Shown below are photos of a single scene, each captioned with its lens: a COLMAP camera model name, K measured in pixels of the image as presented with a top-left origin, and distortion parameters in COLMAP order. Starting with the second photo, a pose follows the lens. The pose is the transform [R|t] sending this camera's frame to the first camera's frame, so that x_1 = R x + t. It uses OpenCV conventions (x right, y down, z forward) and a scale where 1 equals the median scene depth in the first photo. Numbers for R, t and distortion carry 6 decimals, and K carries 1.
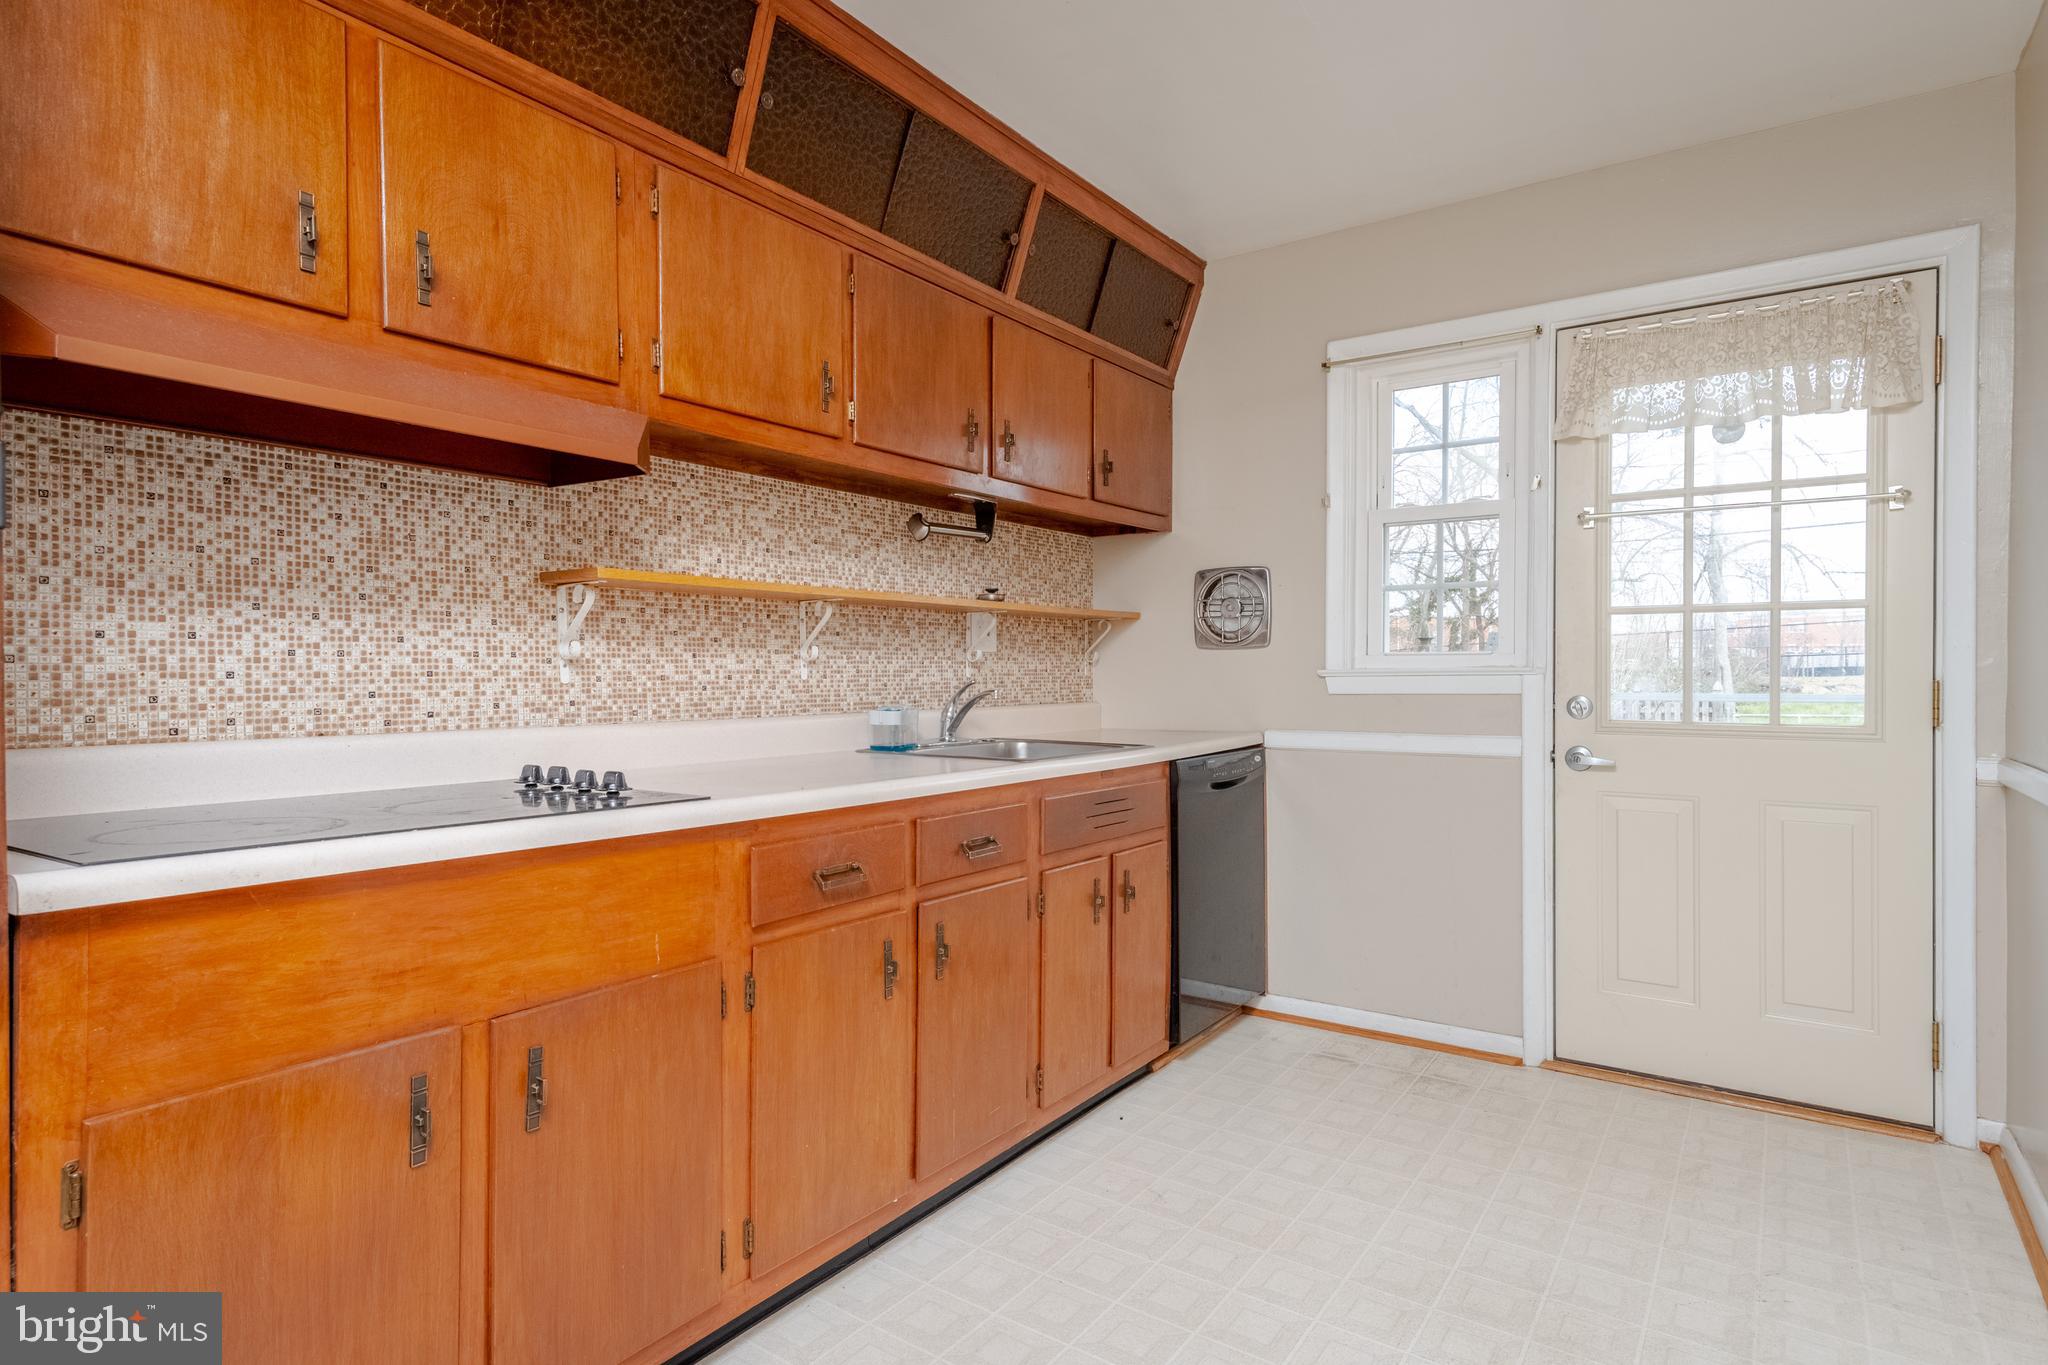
lens RADIAL K [[1102.4, 0, 1024.0], [0, 1102.4, 682.5], [0, 0, 1]] dist [0.013074, -0.000859]
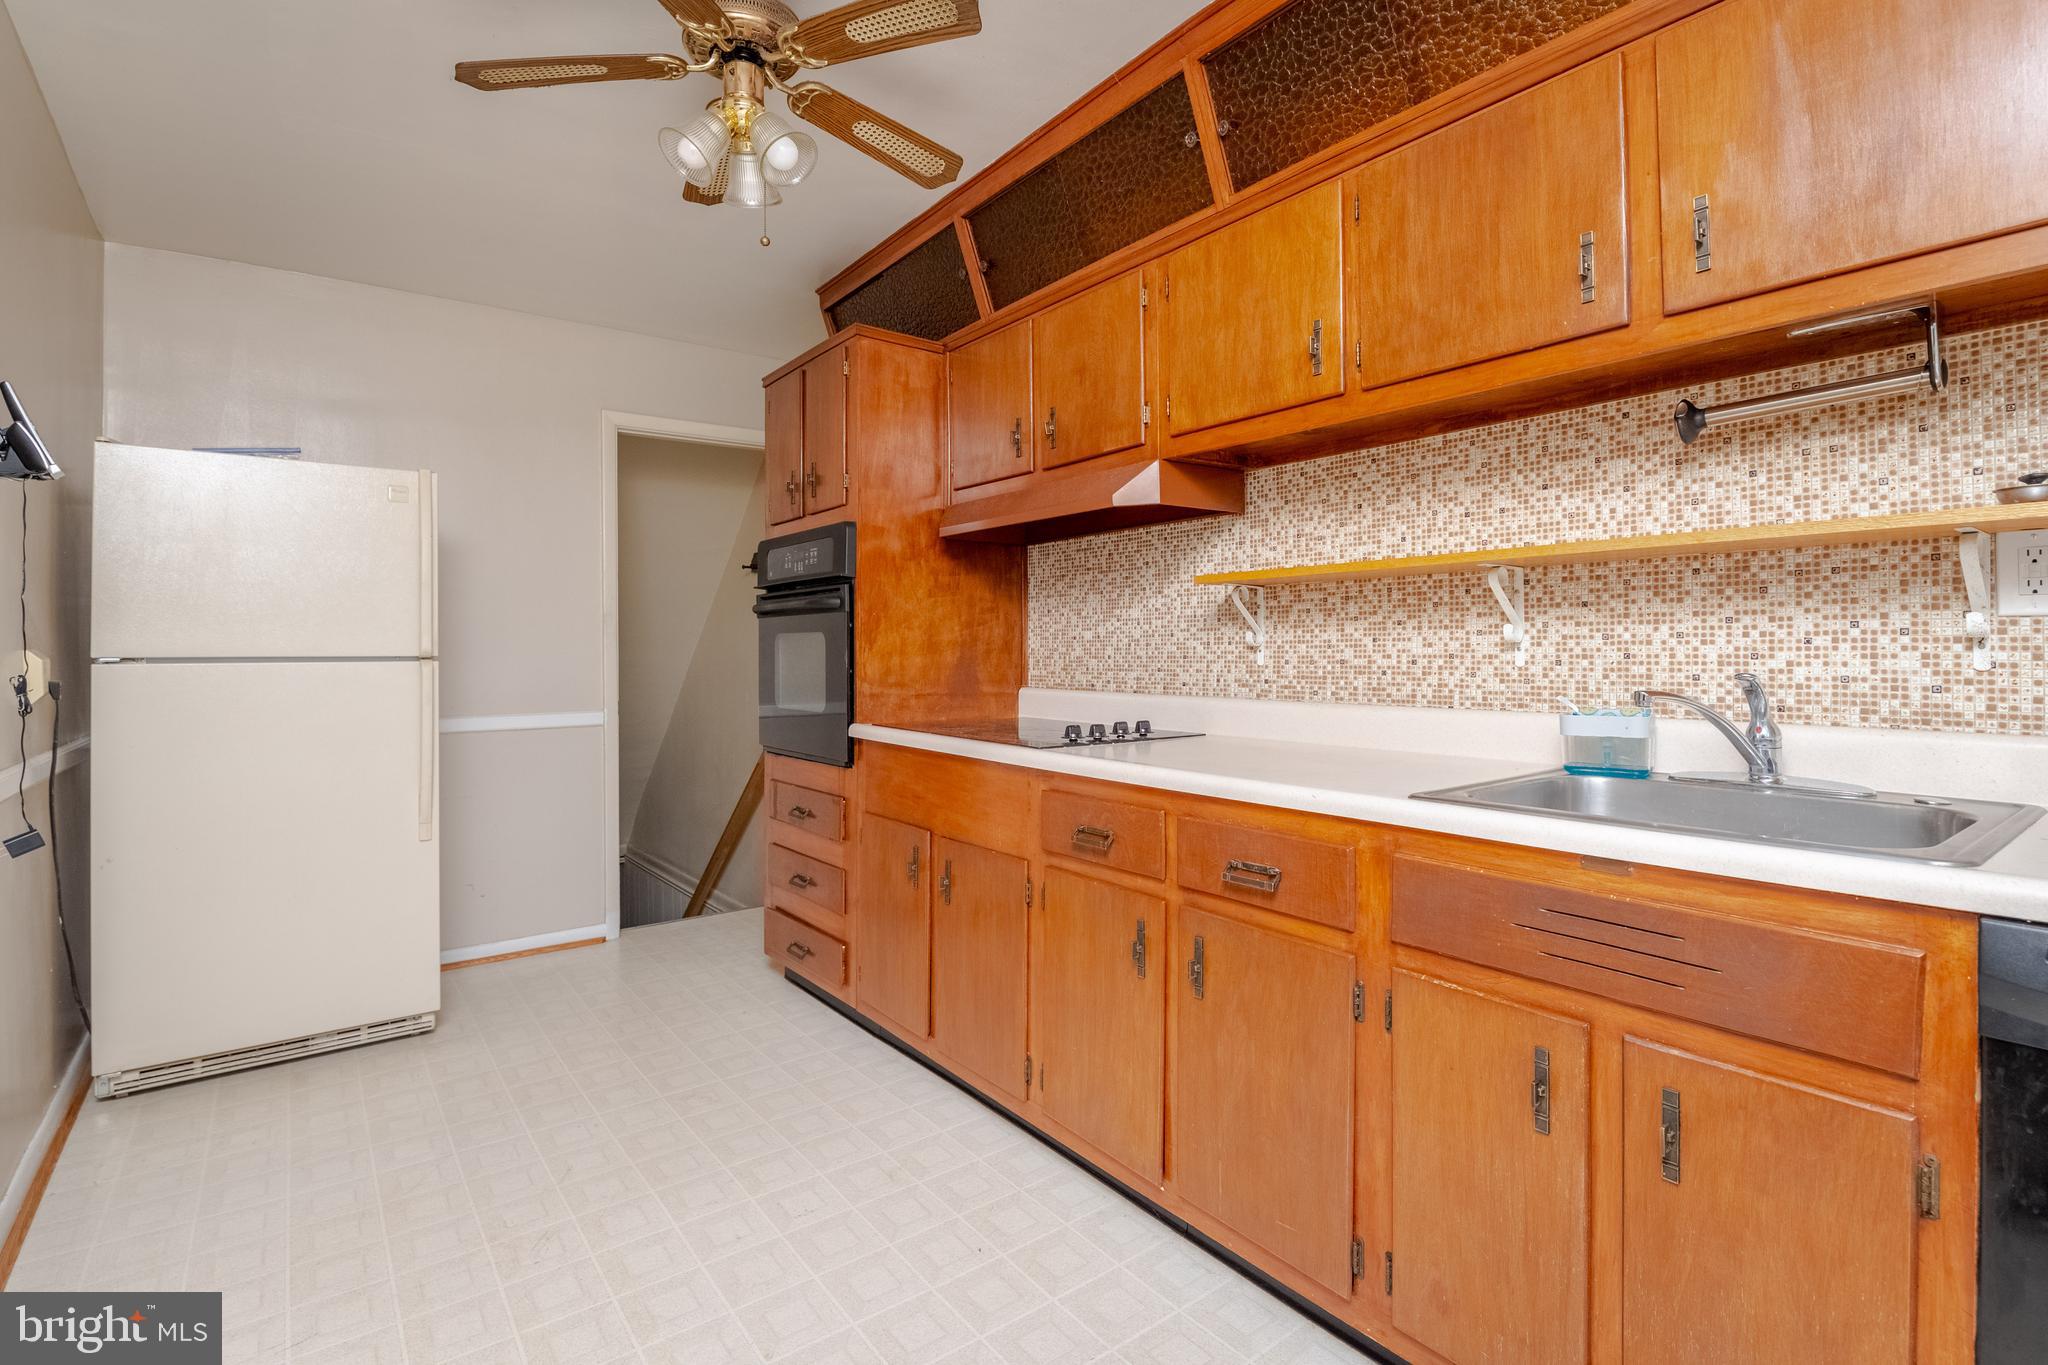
lens RADIAL K [[972.8, 0, 1016.5], [0, 972.8, 649.5], [0, 0, 1]] dist [-0.000791, -0.010820]
pose [[-0.321750, 0.001608, -0.946823, 0.757122], [-0.003905, 0.999988, 0.003026, -0.020325], [0.946817, 0.004671, -0.321740, 1.159565]]
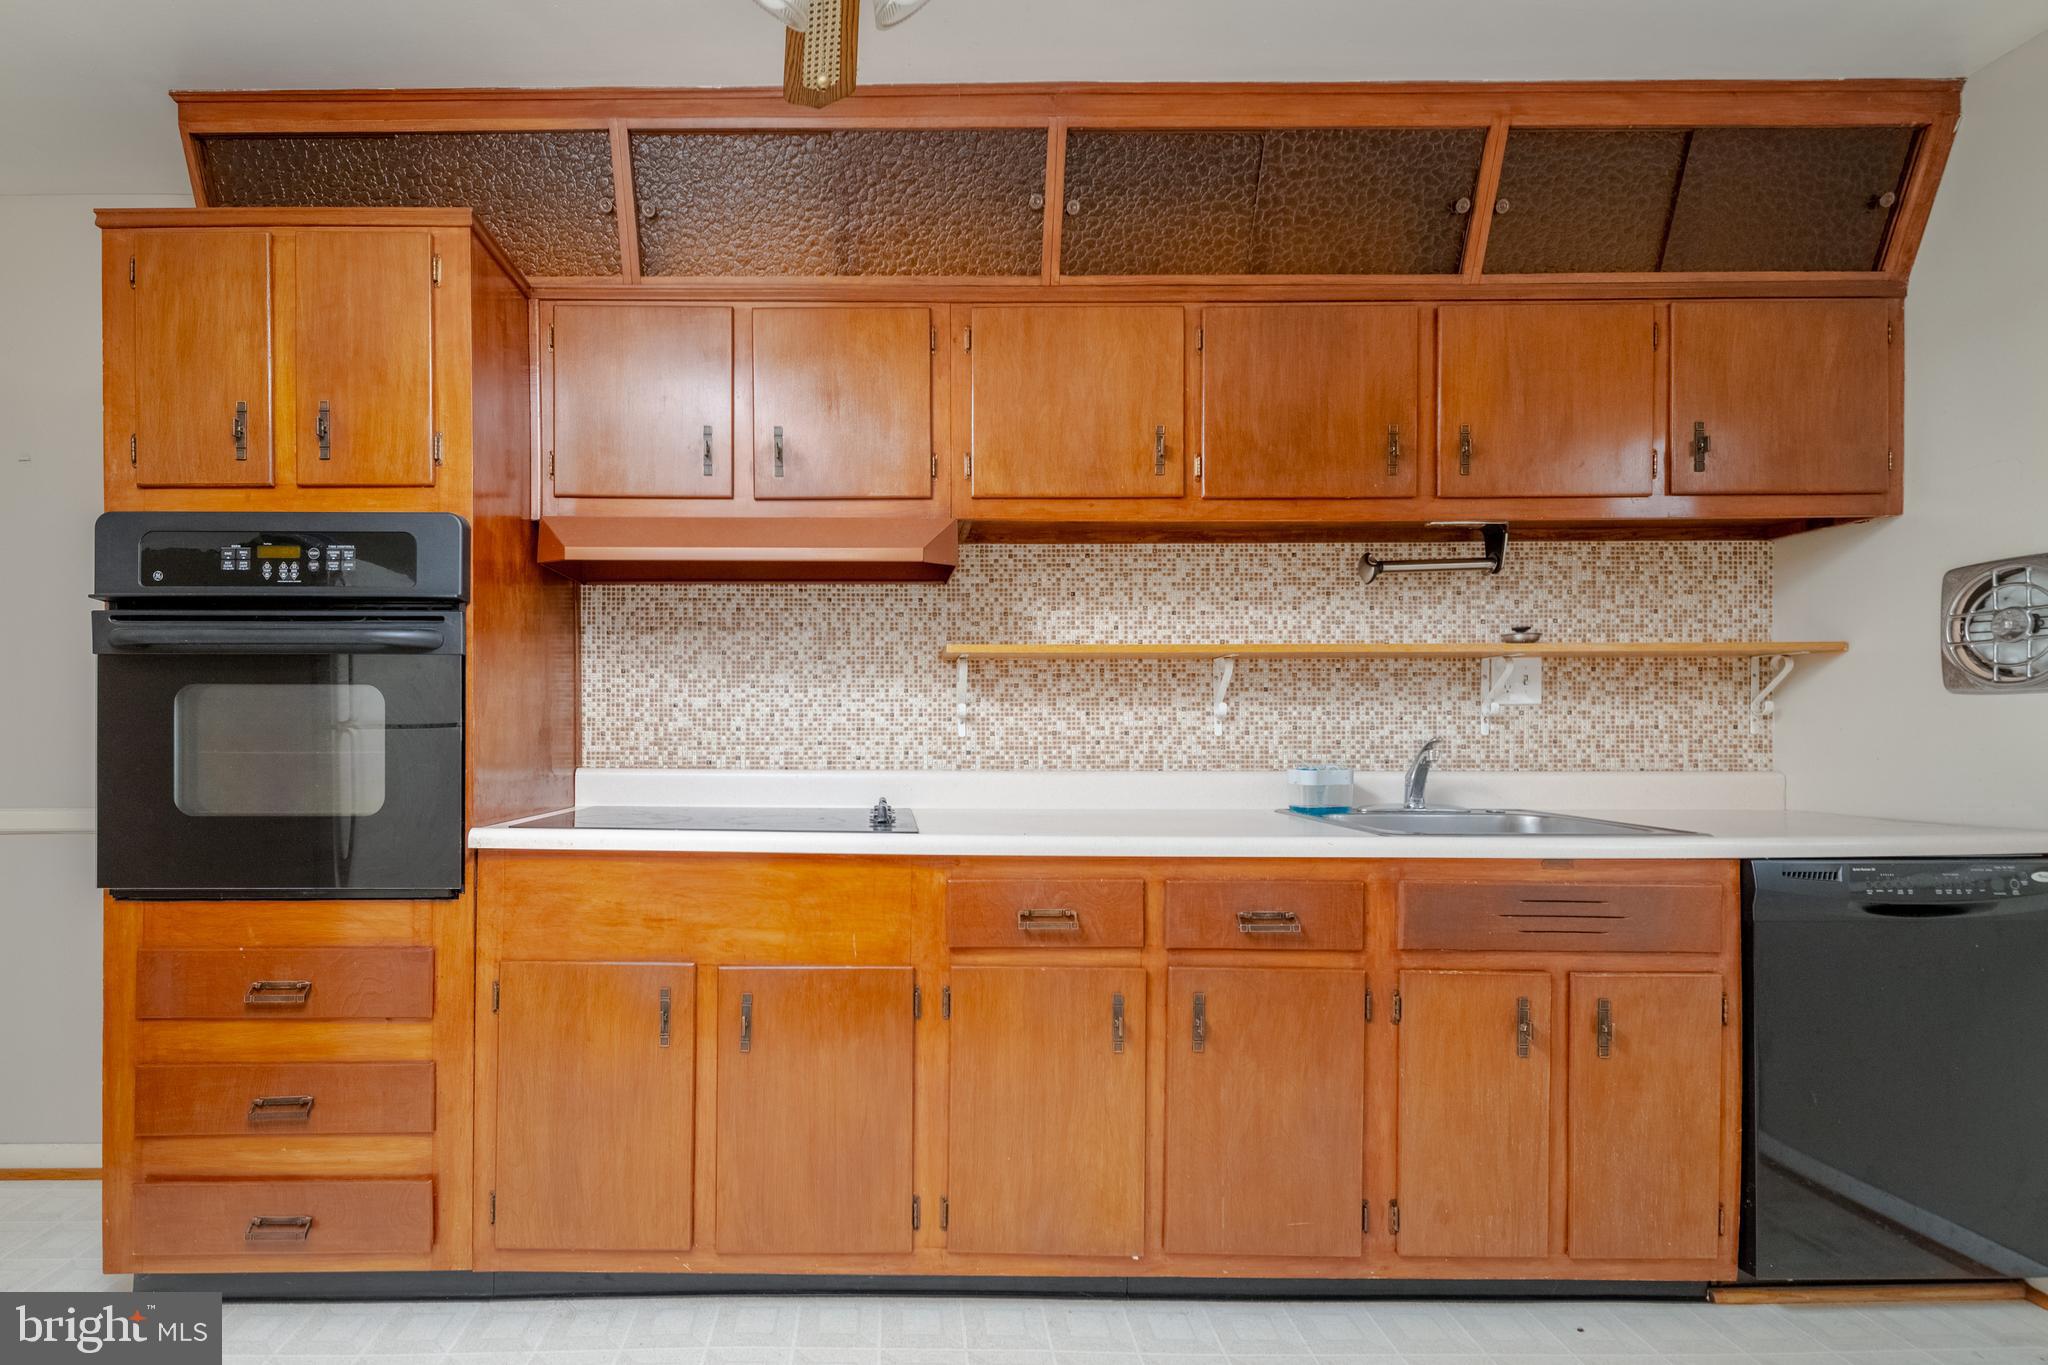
lens RADIAL K [[959.3, 0, 878.1], [0, 959.3, 733.4], [0, 0, 1]] dist [0.015176, -0.010220]
pose [[0.561584, 0.004850, -0.827405, 0.469692], [-0.010104, 0.999948, -0.000997, -0.001011], [0.827358, 0.008920, 0.561604, 0.319754]]
